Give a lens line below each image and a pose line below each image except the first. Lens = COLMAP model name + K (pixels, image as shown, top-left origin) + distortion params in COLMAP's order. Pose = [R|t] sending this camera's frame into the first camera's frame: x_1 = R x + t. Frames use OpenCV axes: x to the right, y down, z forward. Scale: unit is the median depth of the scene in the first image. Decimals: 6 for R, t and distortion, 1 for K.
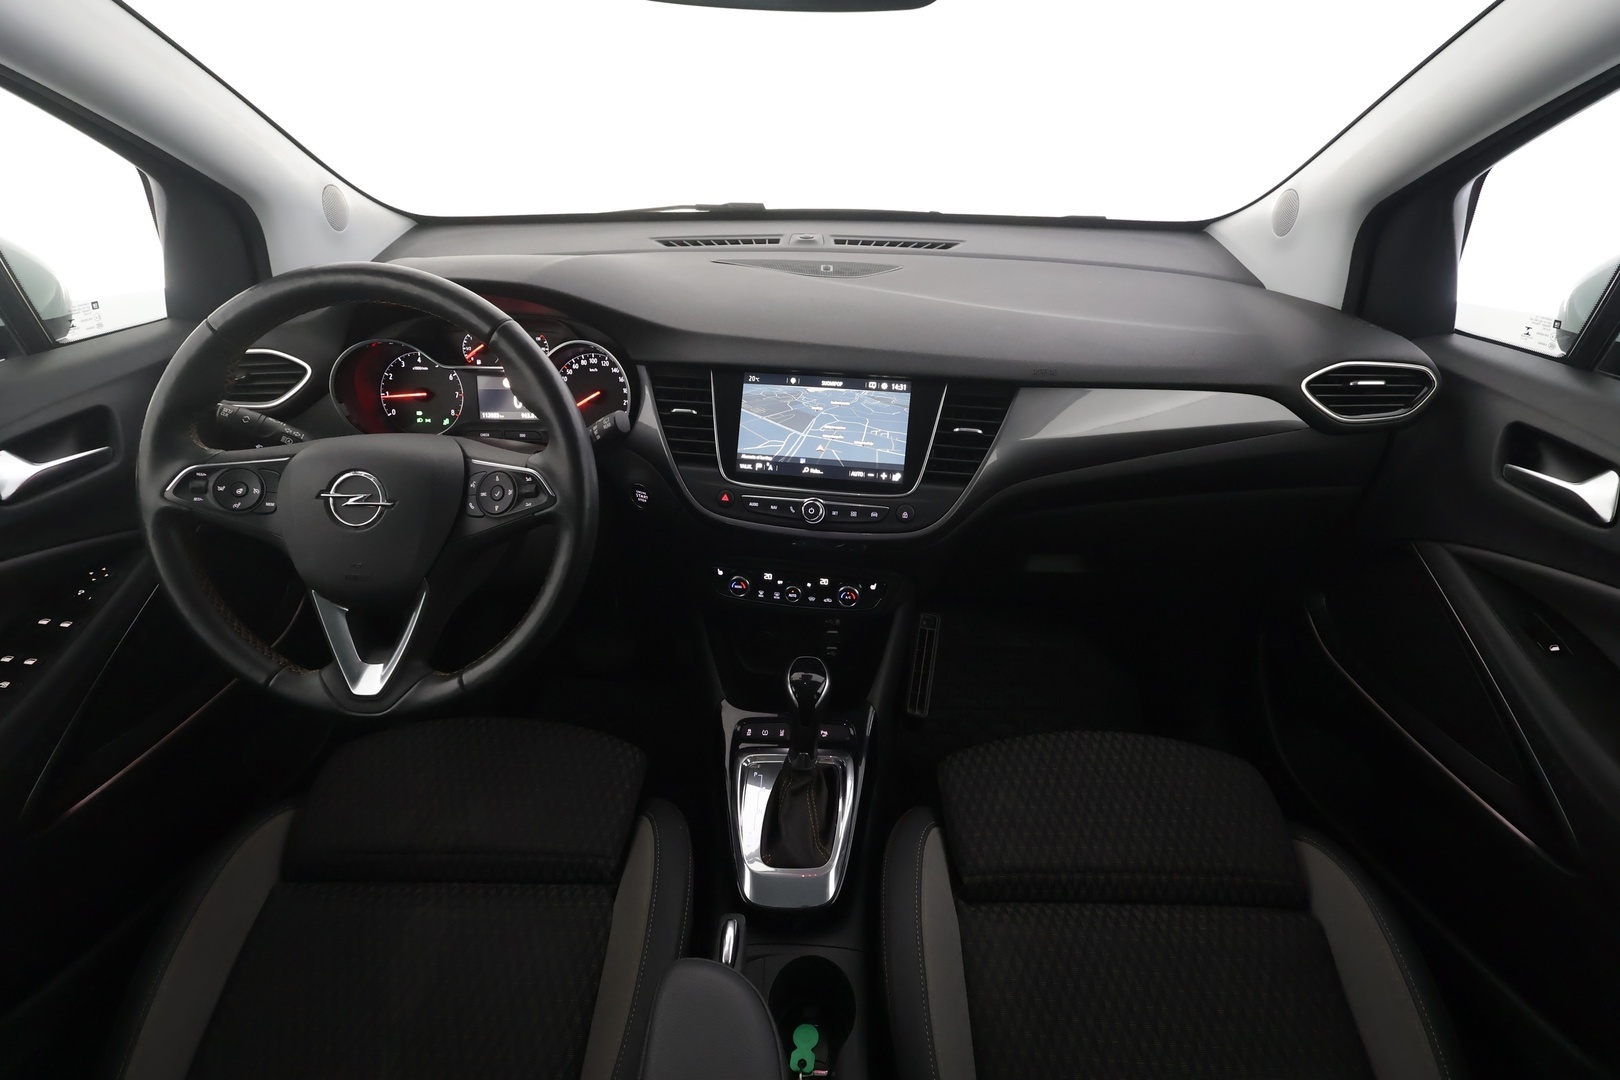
lens RADIAL K [[746.0, 0, 808.7], [0, 746.0, 543.0], [0, 0, 1]] dist [0.000383, 0.001099]
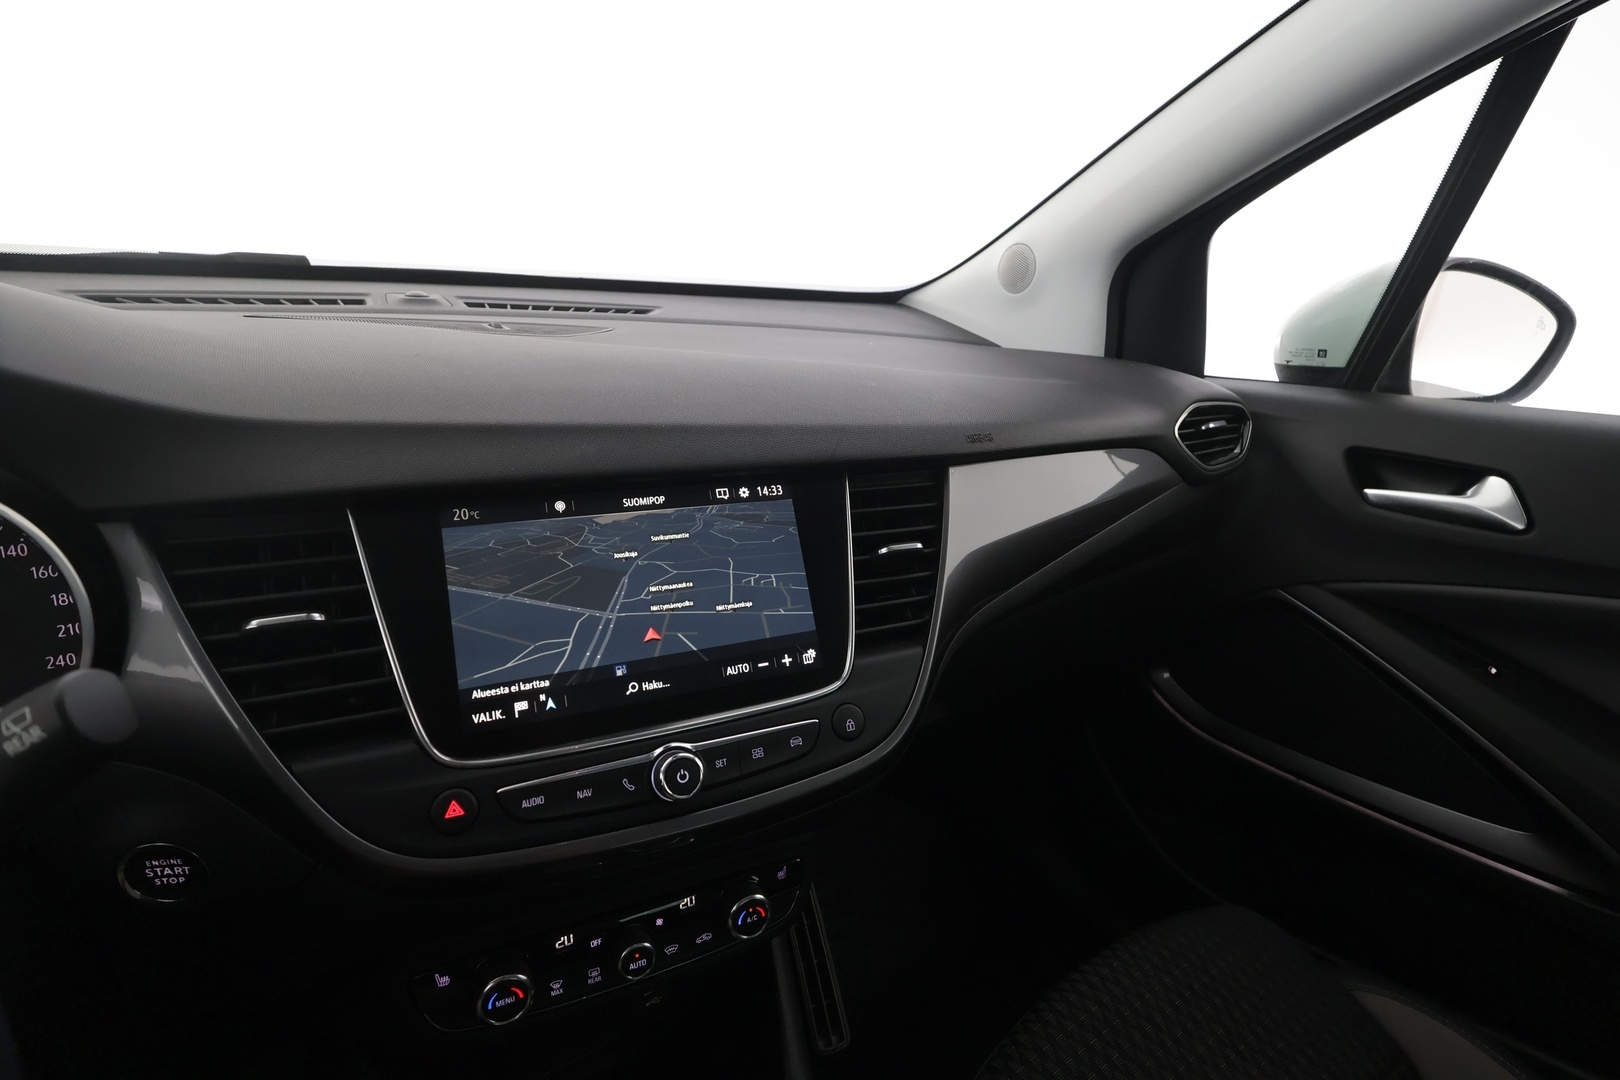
lens RADIAL K [[746.0, 0, 805.7], [0, 746.0, 542.6], [0, 0, 1]] dist [0.000383, 0.001099]
pose [[0.821541, -0.156473, 0.548258, -0.154772], [0.248832, 0.963591, -0.097855, -0.113145], [-0.512984, 0.216816, 0.830565, 0.544315]]
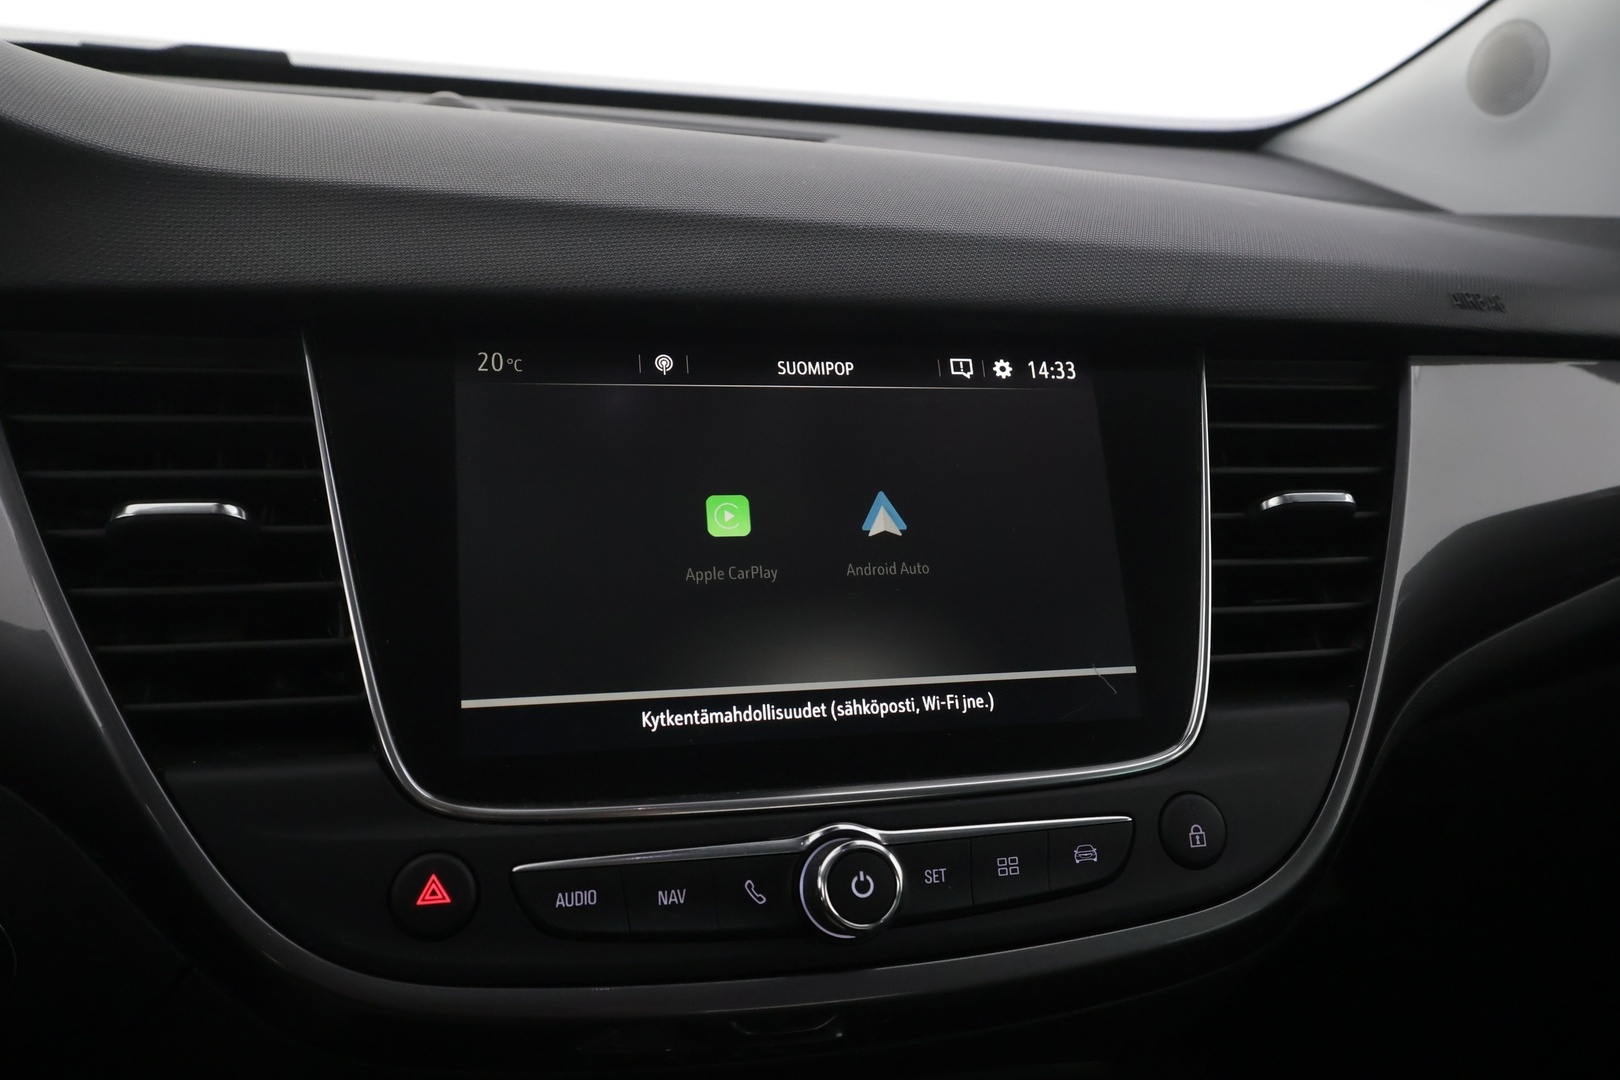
lens RADIAL K [[1271.5, 0, 807.5], [0, 1271.5, 540.9], [0, 0, 1]] dist [-0.000933, 0.010367]
pose [[0.914593, -0.070841, 0.398123, -0.151987], [0.162826, 0.965710, -0.202218, -0.066769], [-0.370146, 0.249772, 0.894766, 0.620190]]
